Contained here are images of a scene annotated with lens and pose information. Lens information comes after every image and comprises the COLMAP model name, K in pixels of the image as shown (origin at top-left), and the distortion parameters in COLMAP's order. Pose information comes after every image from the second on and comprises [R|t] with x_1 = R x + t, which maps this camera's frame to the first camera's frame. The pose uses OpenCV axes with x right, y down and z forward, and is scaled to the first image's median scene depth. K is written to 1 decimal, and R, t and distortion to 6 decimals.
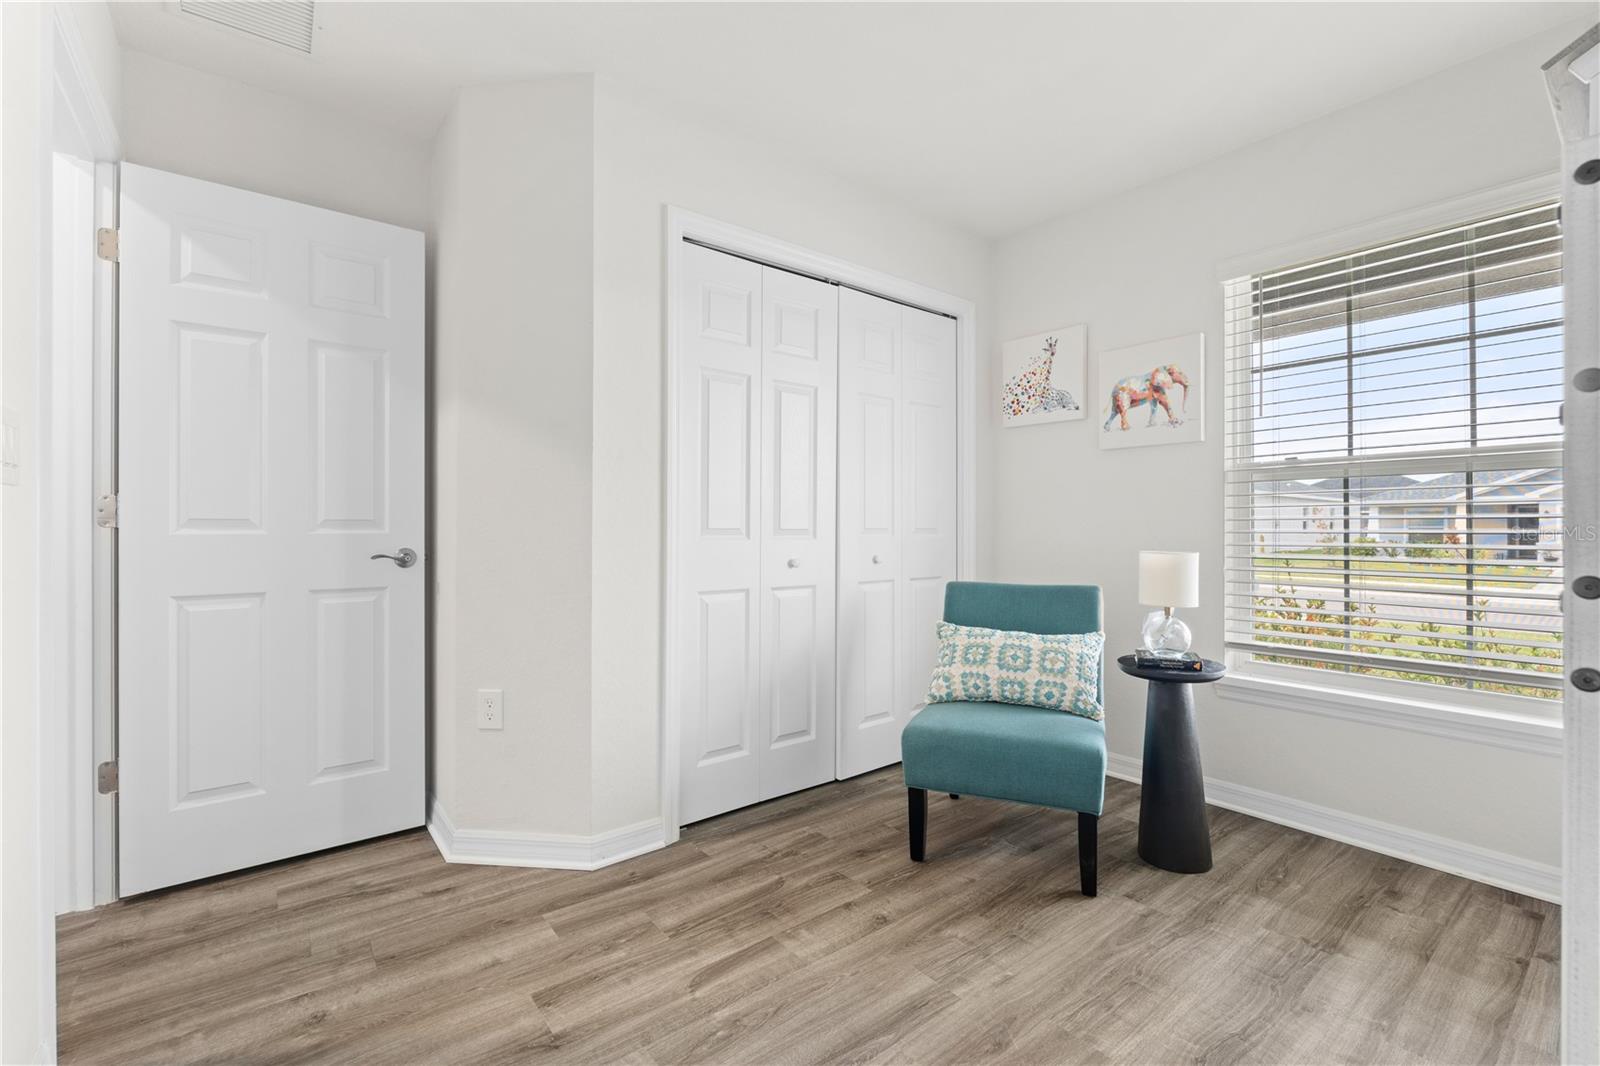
lens RADIAL K [[694.5, 0, 800.3], [0, 694.5, 538.7], [0, 0, 1]] dist [-0.006708, 0.000080]
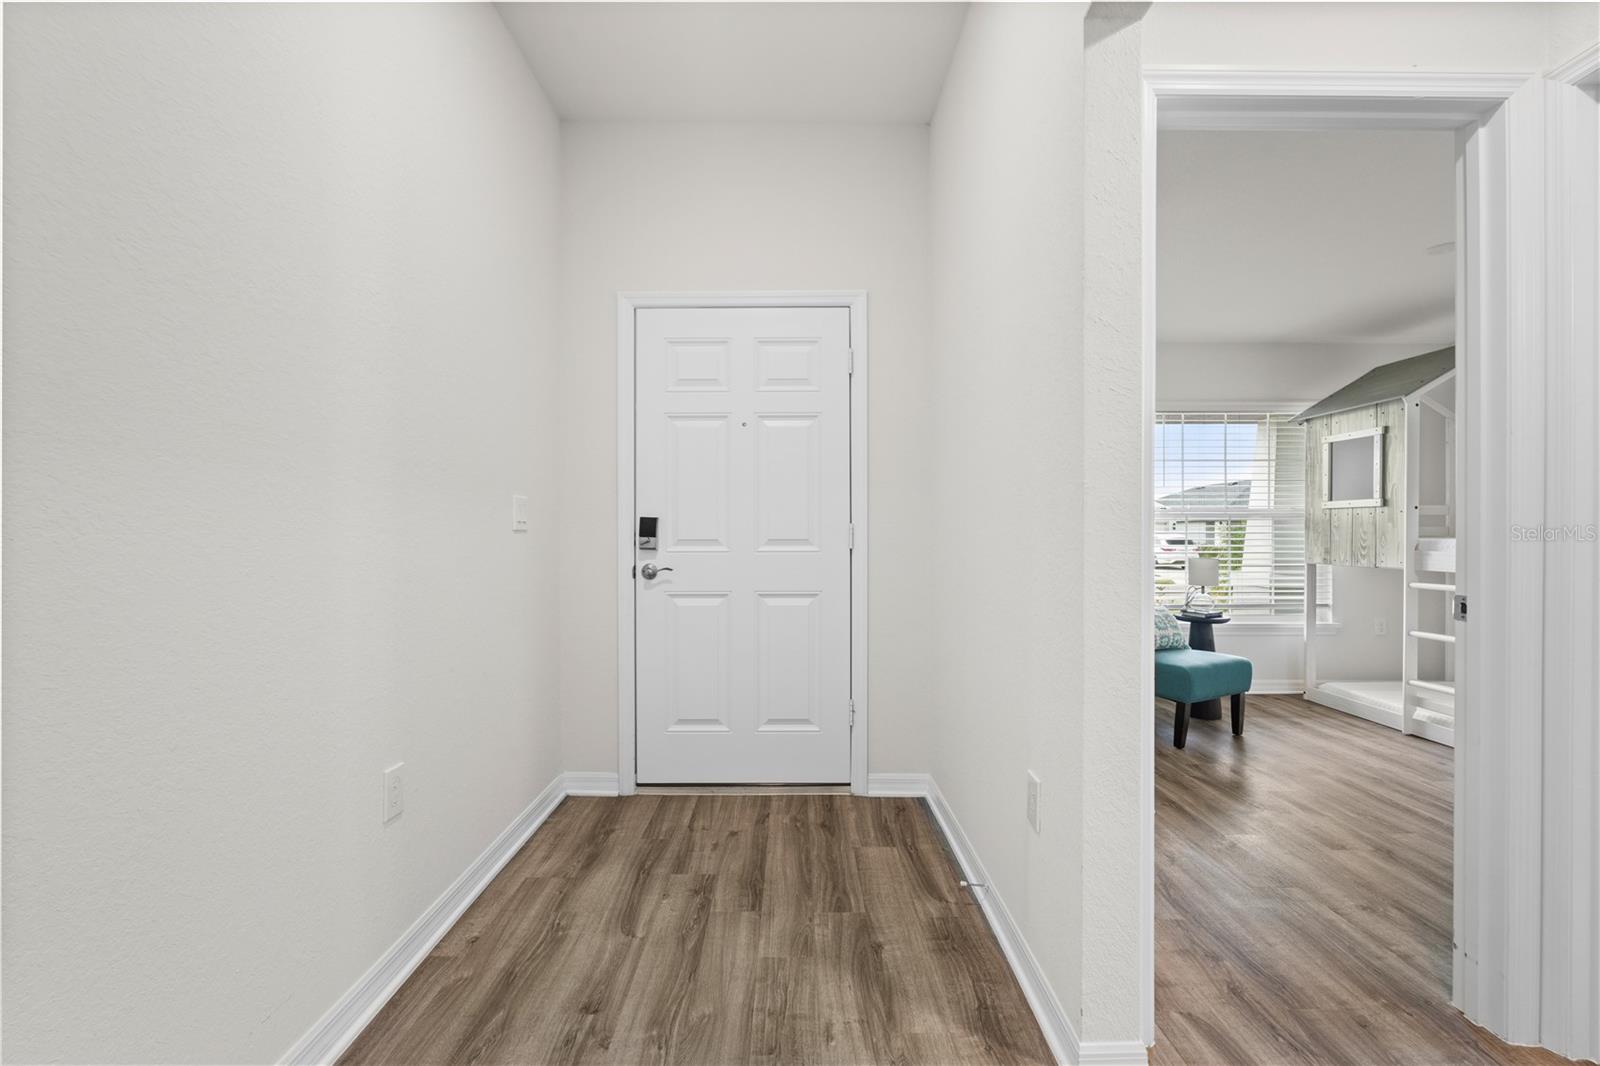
lens RADIAL K [[694.5, 0, 800.3], [0, 694.5, 538.7], [0, 0, 1]] dist [-0.006708, 0.000080]
pose [[0.609975, 0.001534, 0.792420, -2.129232], [0.012165, 0.999862, -0.011300, -0.032751], [-0.792328, 0.016532, 0.609872, 0.896428]]
